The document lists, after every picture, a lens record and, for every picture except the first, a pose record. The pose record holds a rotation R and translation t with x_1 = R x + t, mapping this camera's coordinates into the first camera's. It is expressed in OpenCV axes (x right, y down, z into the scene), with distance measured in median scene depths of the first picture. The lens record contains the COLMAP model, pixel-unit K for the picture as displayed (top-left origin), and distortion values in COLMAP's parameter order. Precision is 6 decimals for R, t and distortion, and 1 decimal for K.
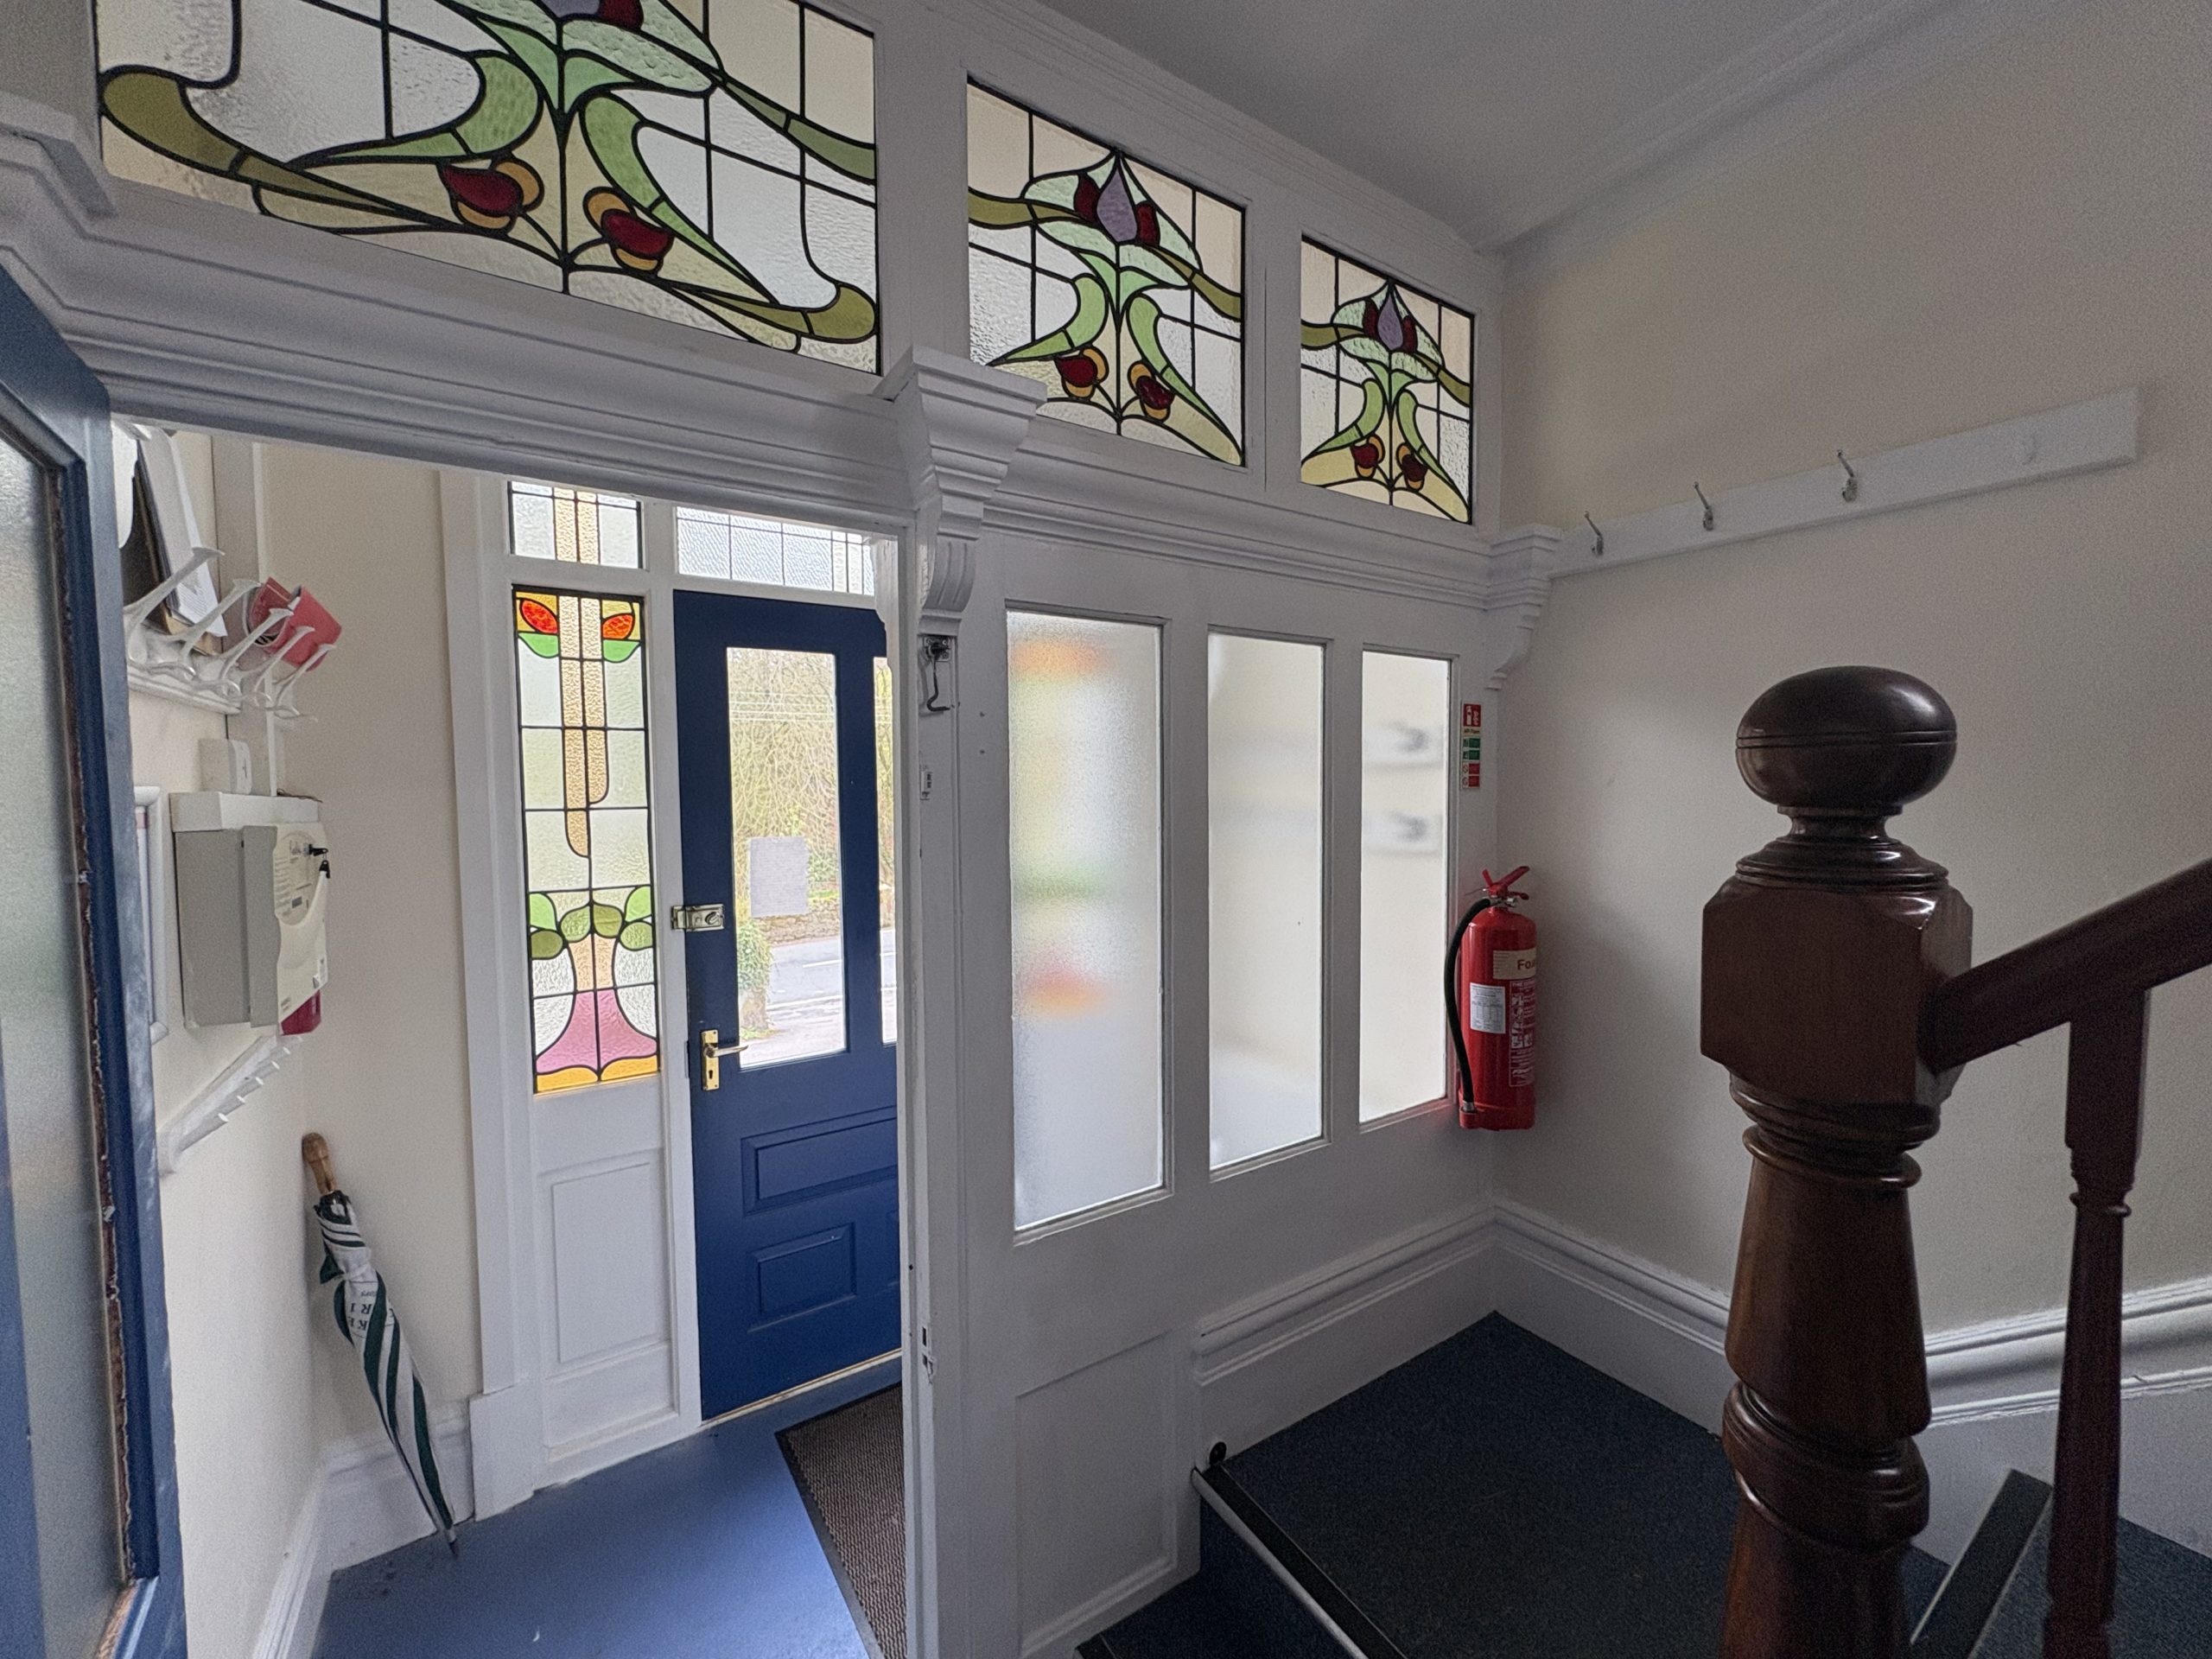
lens RADIAL K [[882.3, 0, 1106.3], [0, 882.3, 830.3], [0, 0, 1]] dist [0.001449, -0.000252]
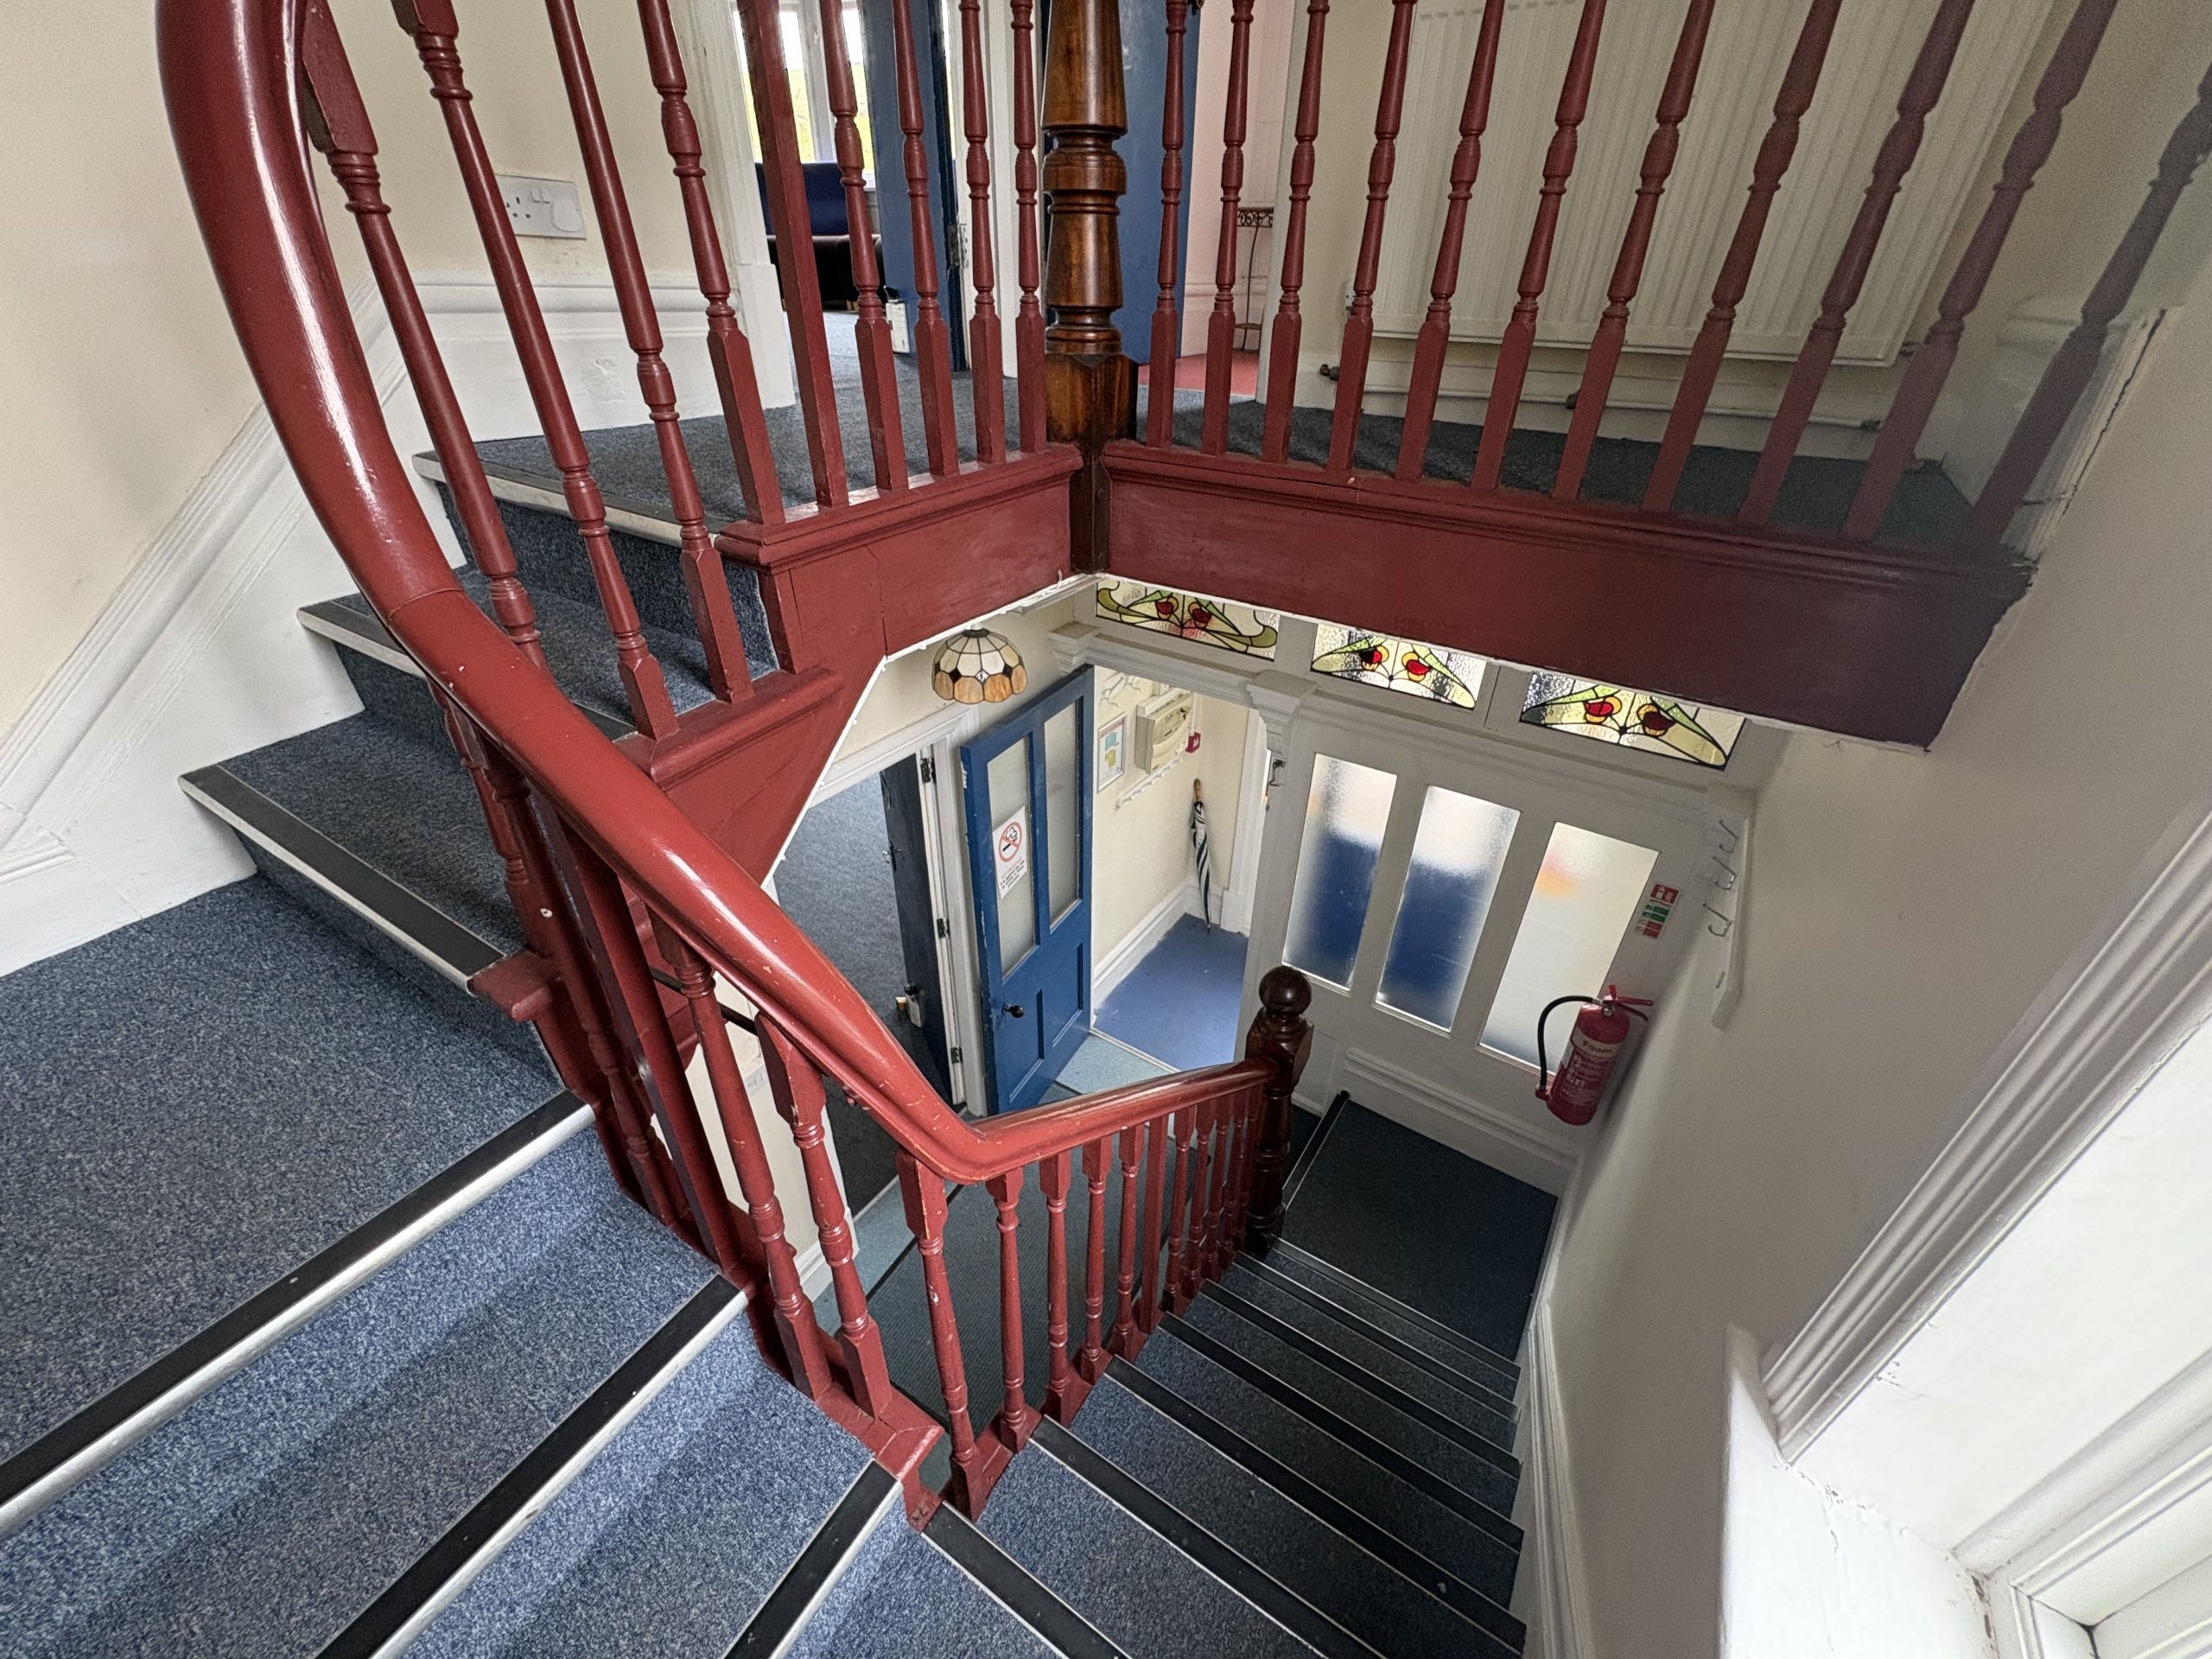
lens RADIAL K [[882.3, 0, 1111.2], [0, 882.3, 825.7], [0, 0, 1]] dist [0.001449, -0.000252]
pose [[0.405027, 0.503513, -0.763170, 1.184667], [-0.069251, 0.849196, 0.523517, -0.977808], [0.911679, -0.159188, 0.378816, -0.302087]]
